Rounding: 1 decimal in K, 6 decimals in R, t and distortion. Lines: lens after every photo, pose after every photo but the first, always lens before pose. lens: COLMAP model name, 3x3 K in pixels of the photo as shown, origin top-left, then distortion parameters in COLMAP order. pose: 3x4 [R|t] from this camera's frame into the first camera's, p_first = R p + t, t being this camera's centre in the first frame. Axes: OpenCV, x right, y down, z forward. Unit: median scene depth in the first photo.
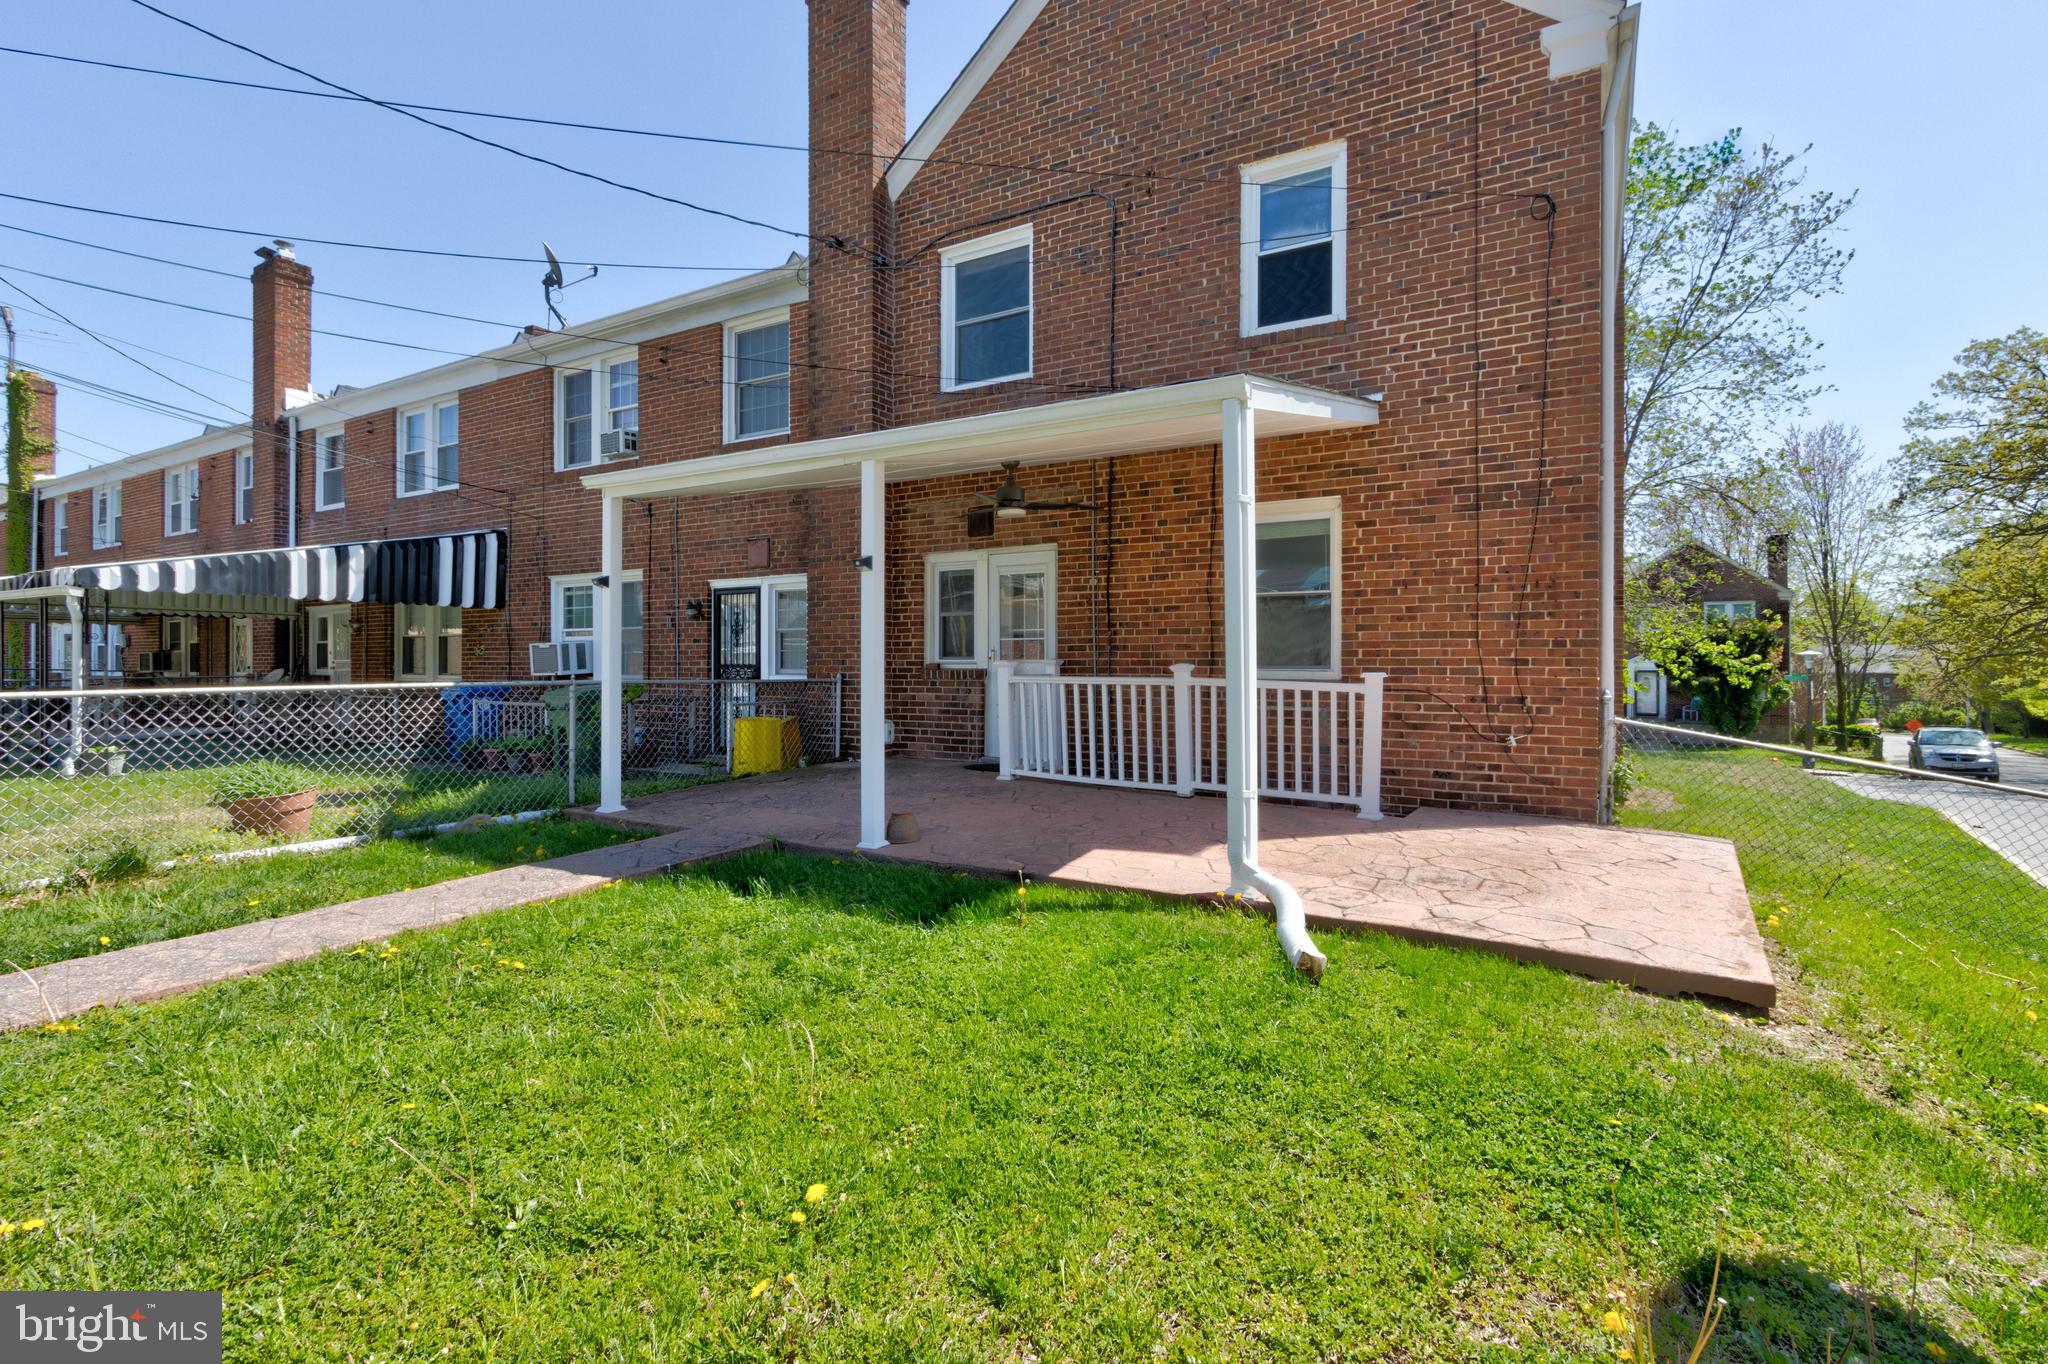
lens RADIAL K [[938.1, 0, 1025.1], [0, 938.1, 663.1], [0, 0, 1]] dist [0.003422, -0.000303]
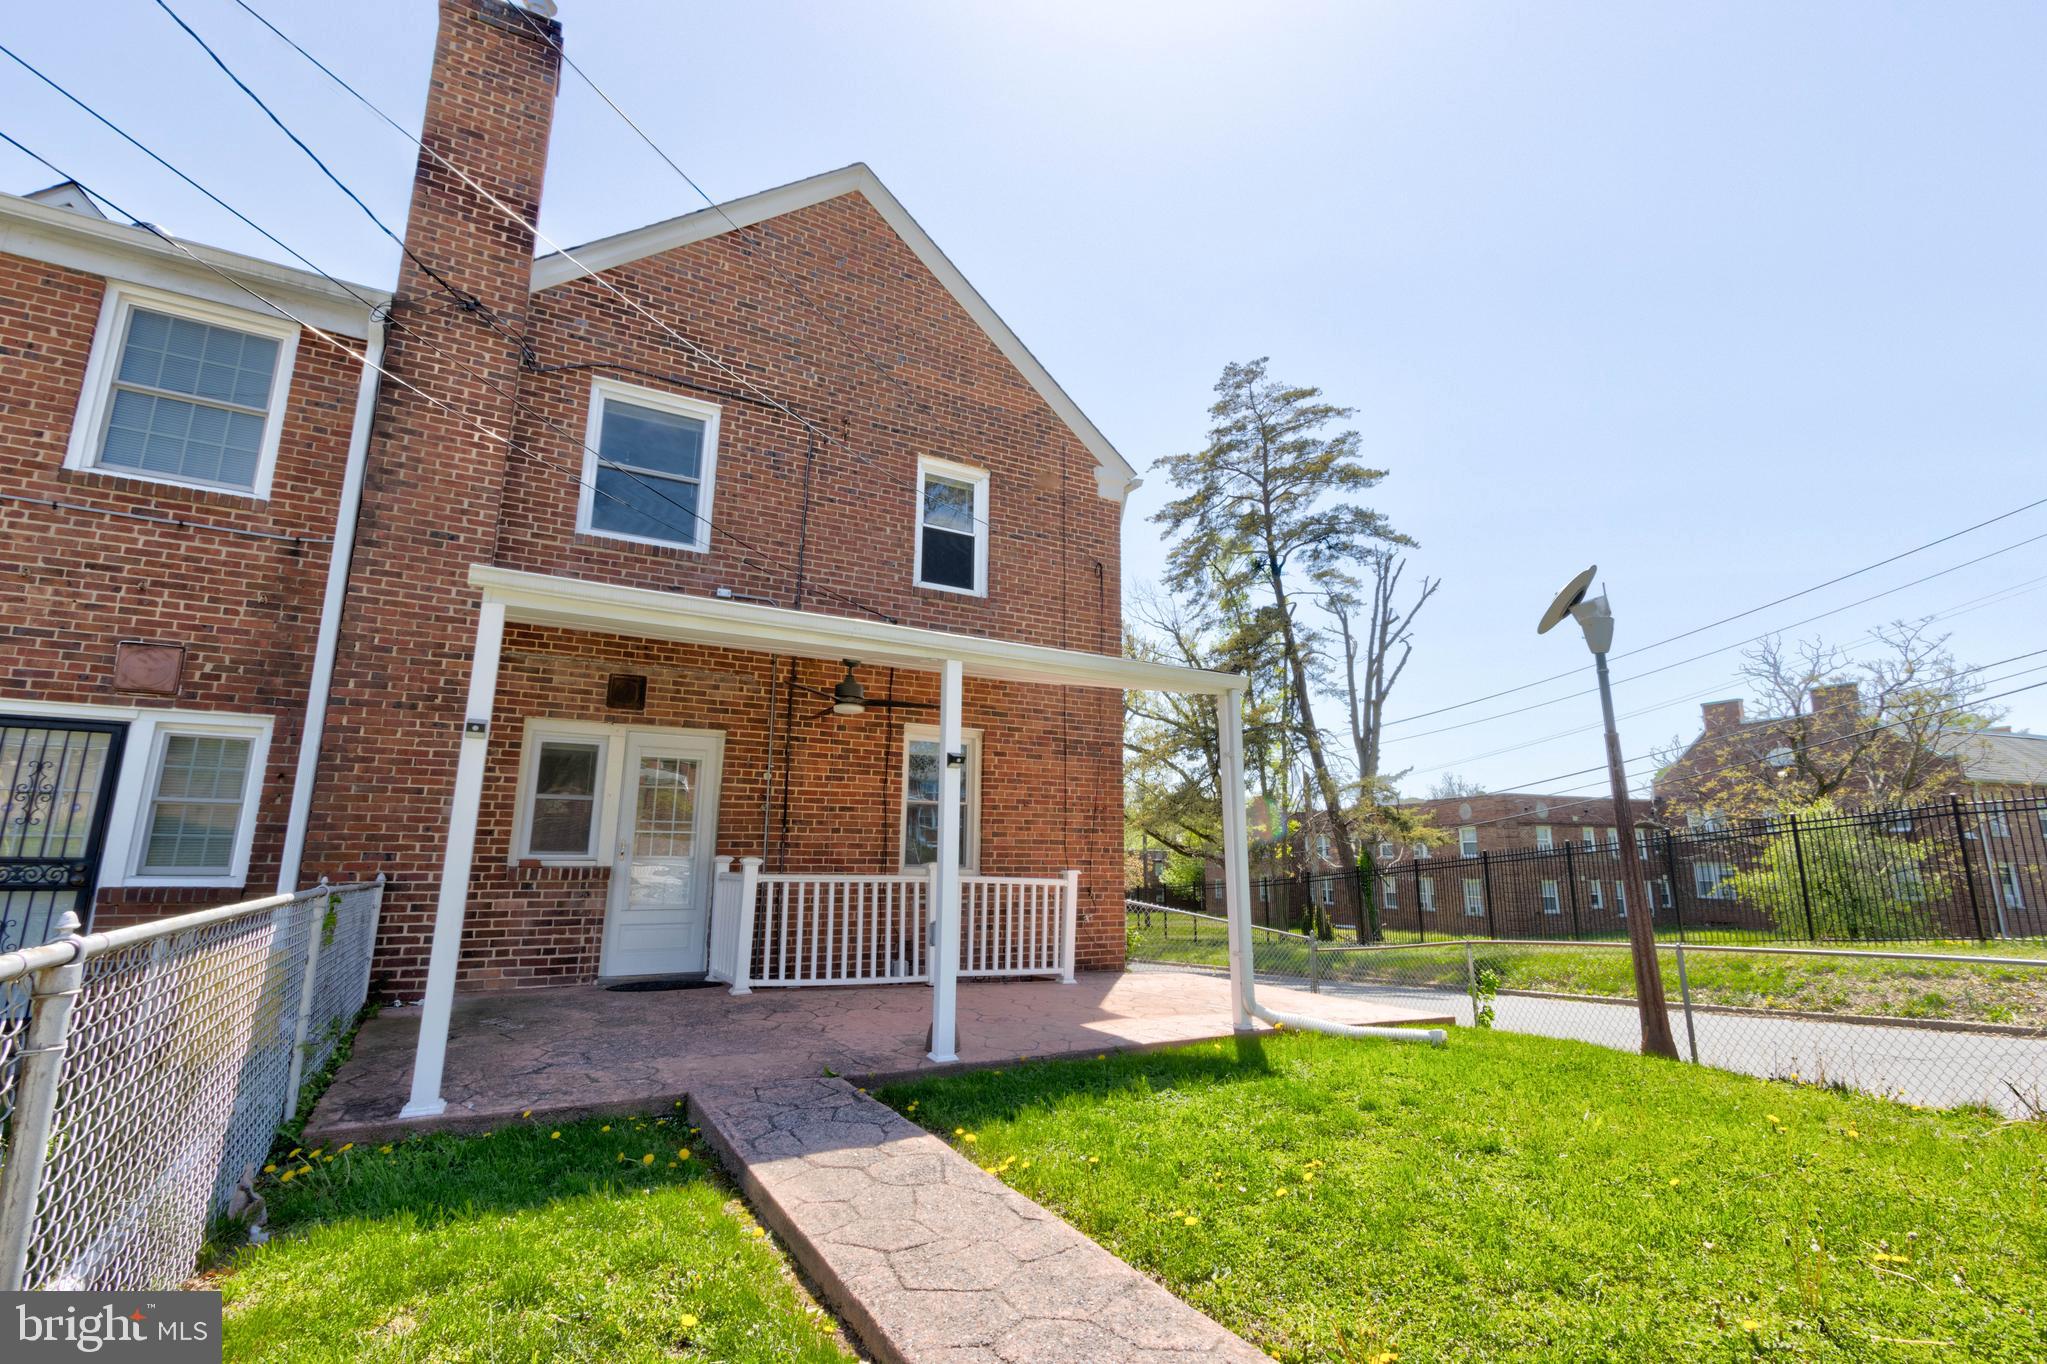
lens RADIAL K [[922.9, 0, 1017.3], [0, 922.9, 668.1], [0, 0, 1]] dist [0.003147, 0.000182]
pose [[0.495247, 0.182000, 0.849474, -0.612751], [-0.008917, 0.978823, -0.204515, -0.002016], [-0.868706, 0.093711, 0.486382, 0.281316]]
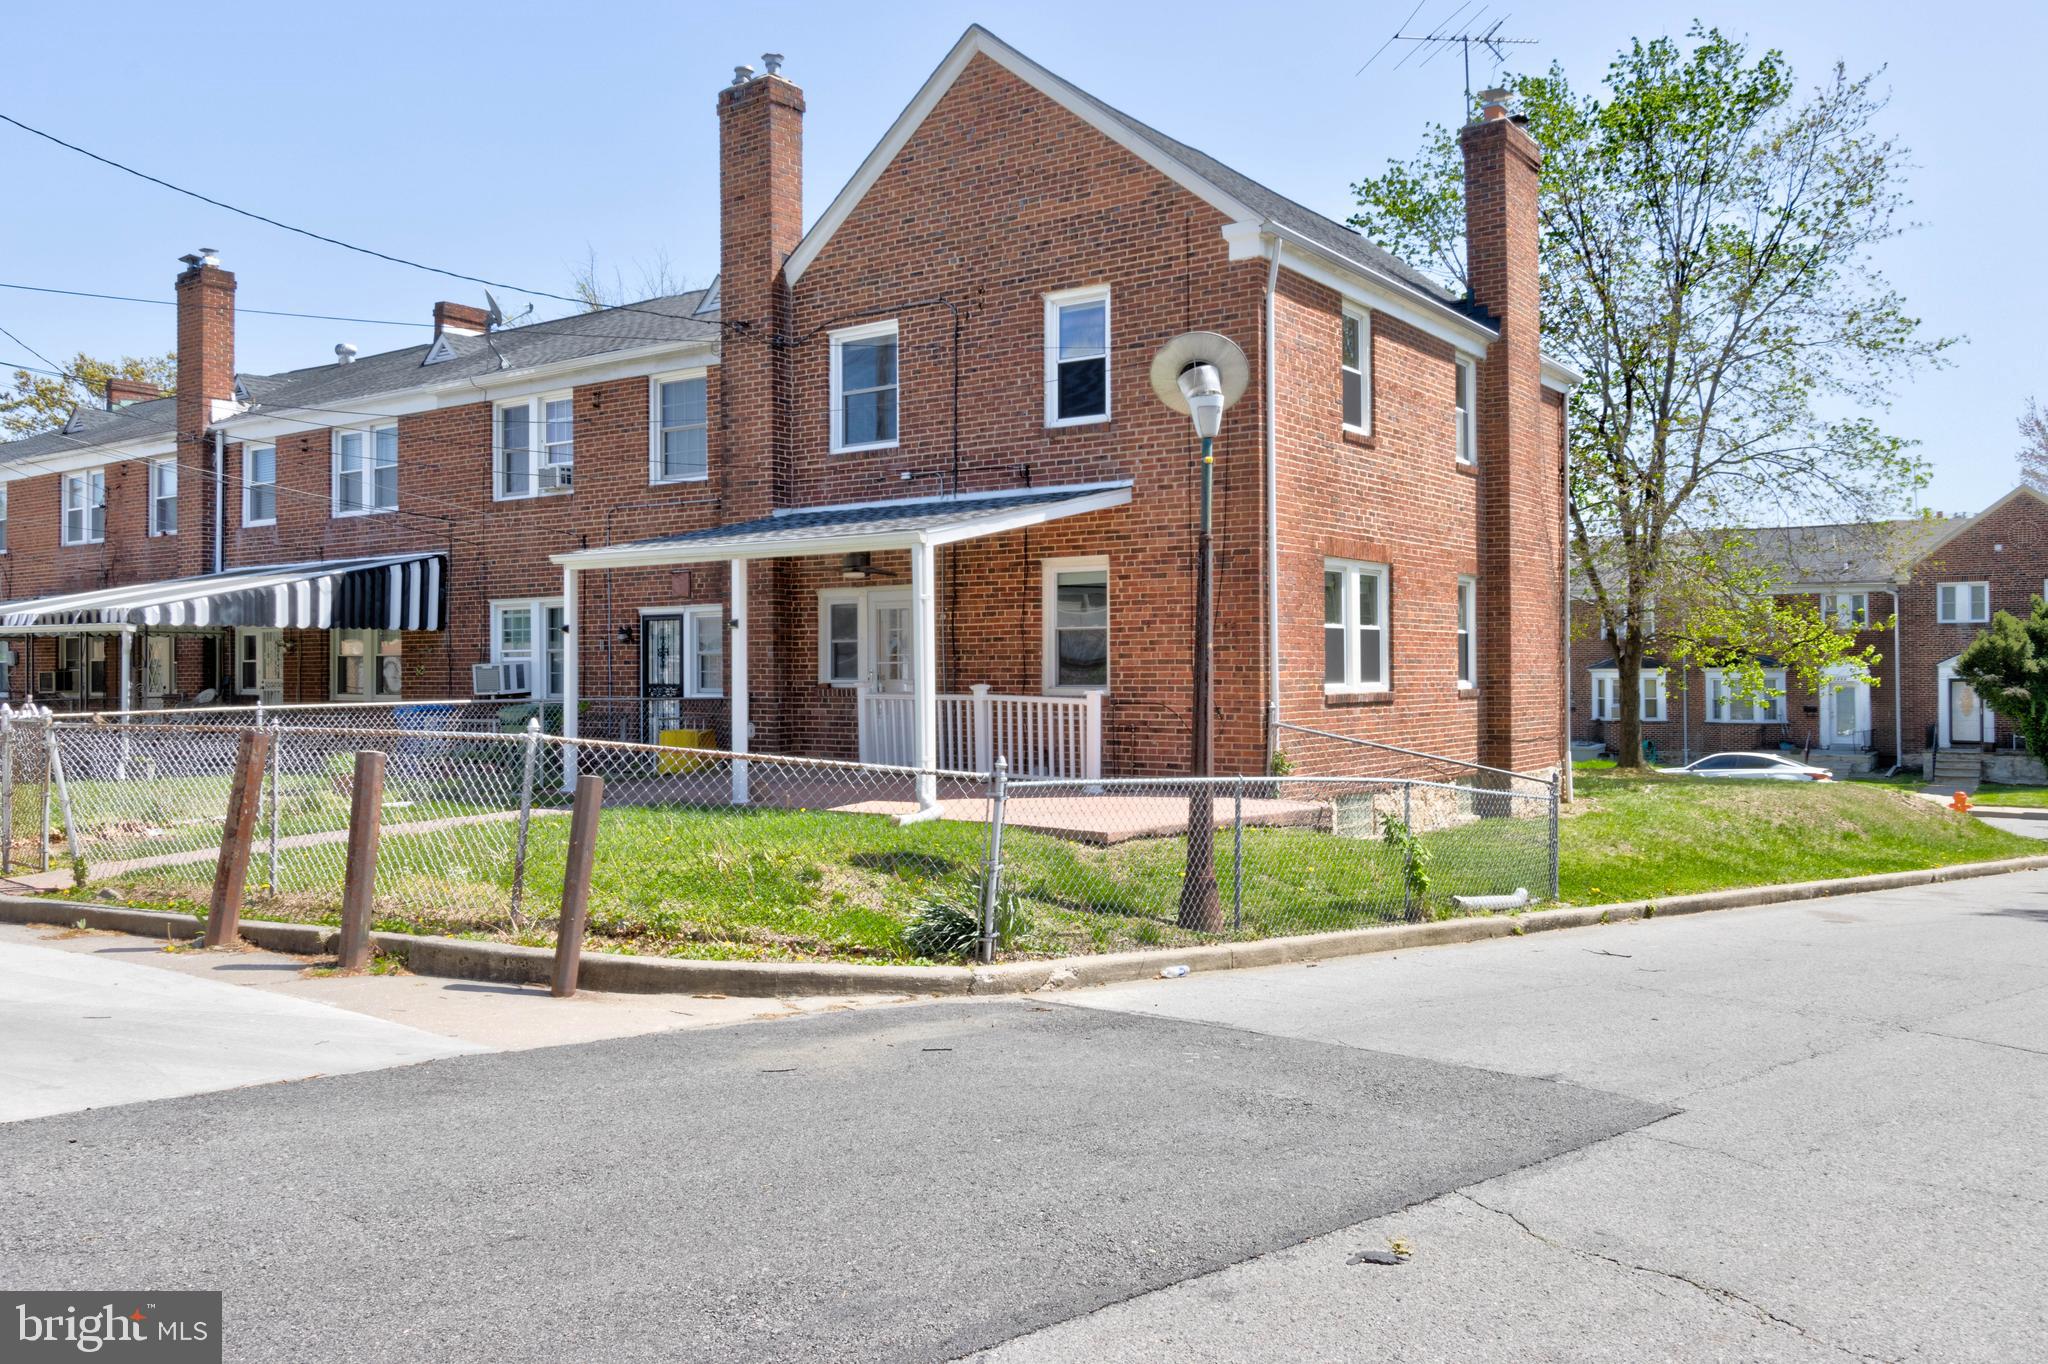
lens RADIAL K [[1557.8, 0, 1027.4], [0, 1557.8, 664.8], [0, 0, 1]] dist [0.000423, -0.005922]
pose [[0.996759, -0.005965, -0.080227, 0.332116], [0.005662, 0.999976, -0.004005, -0.014197], [0.080249, 0.003537, 0.996769, -0.984593]]
